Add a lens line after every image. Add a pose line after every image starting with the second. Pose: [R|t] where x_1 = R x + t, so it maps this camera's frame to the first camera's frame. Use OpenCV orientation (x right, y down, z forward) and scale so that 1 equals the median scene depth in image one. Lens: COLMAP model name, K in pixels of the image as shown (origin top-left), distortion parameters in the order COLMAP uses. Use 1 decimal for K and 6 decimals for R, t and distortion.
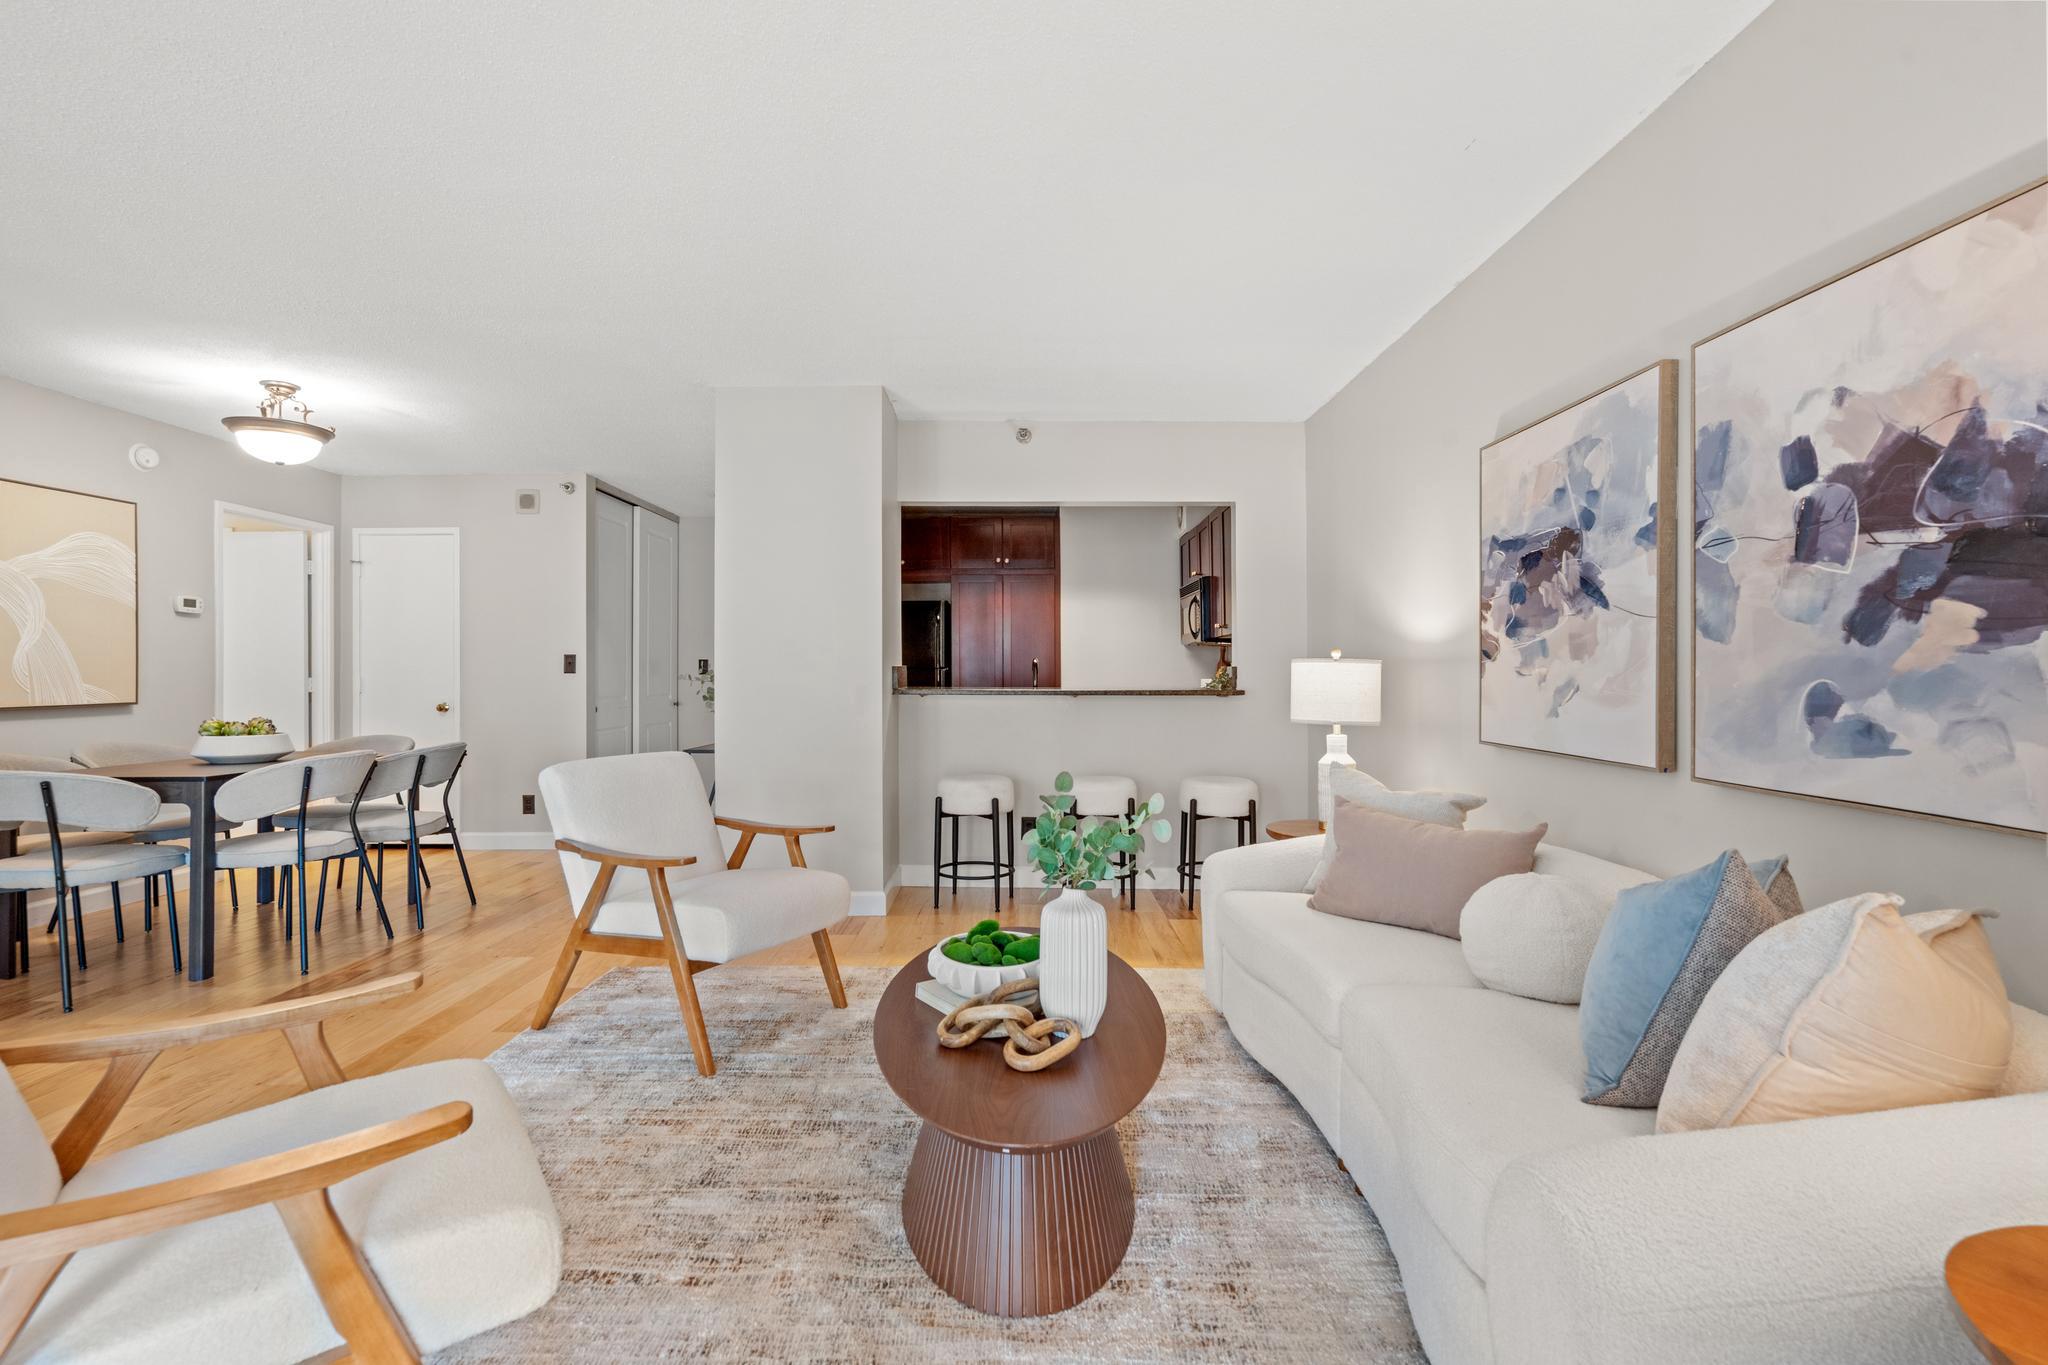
lens RADIAL K [[920.6, 0, 1014.6], [0, 920.6, 662.7], [0, 0, 1]] dist [-0.006427, 0.001022]
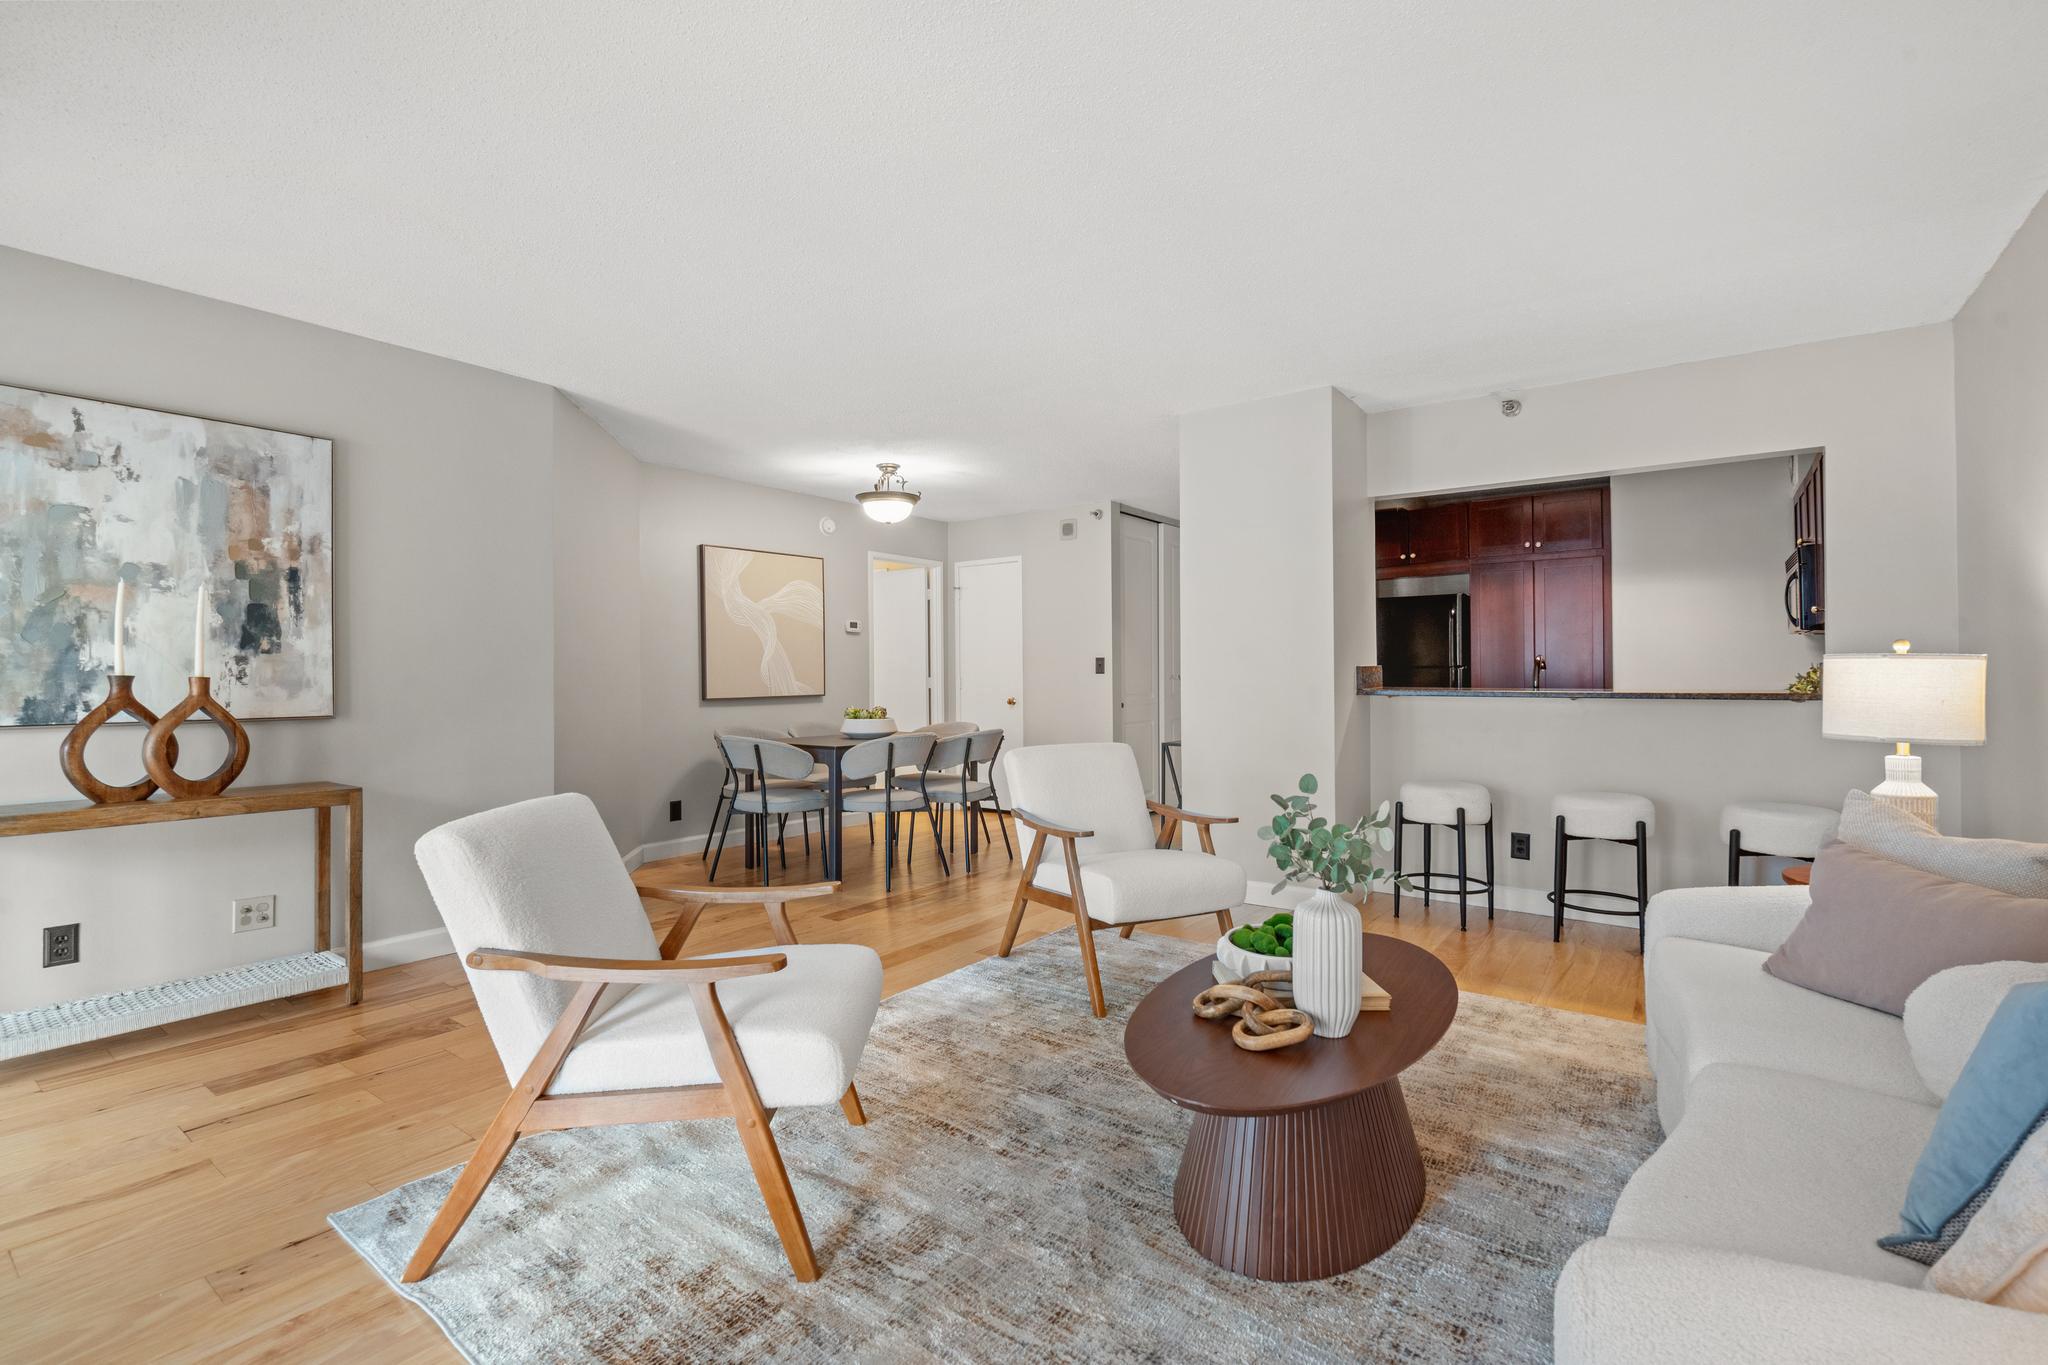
lens RADIAL K [[920.6, 0, 1014.6], [0, 920.6, 662.7], [0, 0, 1]] dist [-0.006427, 0.001022]
pose [[0.808248, -0.009491, -0.588766, 0.266342], [0.011045, 0.999939, -0.000956, -0.005231], [0.588739, -0.005730, 0.808303, -0.014991]]
